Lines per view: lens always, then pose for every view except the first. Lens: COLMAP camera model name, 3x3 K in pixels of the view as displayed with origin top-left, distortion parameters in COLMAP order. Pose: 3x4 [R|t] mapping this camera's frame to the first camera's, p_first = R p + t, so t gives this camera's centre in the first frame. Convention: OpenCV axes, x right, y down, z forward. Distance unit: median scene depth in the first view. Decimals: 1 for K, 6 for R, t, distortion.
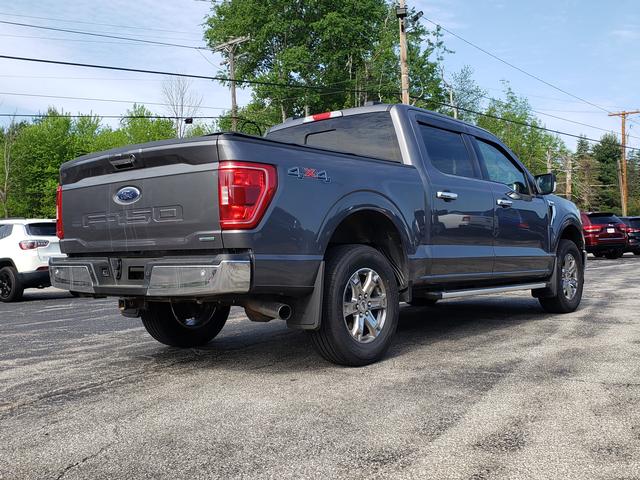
lens RADIAL K [[627.5, 0, 380.1], [0, 627.5, 240.1], [0, 0, 1]] dist [0.006236, 0.000036]
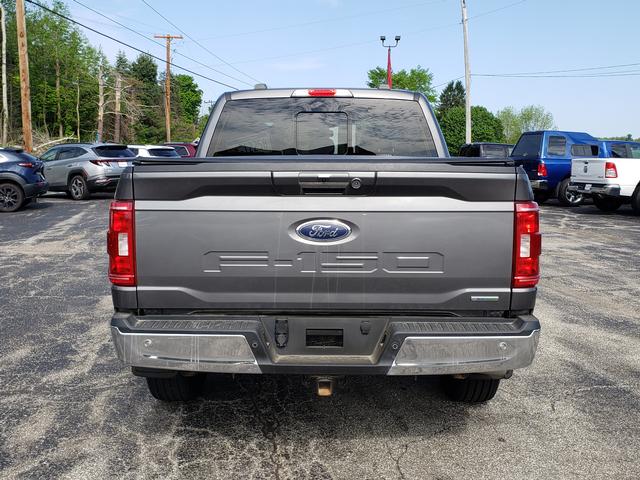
lens RADIAL K [[612.2, 0, 290.2], [0, 612.2, 240.3], [0, 0, 1]] dist [0.017469, 0.004449]
pose [[0.822325, -0.047650, 0.567020, -0.620055], [-0.031936, 0.991052, 0.129599, -0.112729], [-0.568122, -0.124681, 0.813445, 0.361716]]
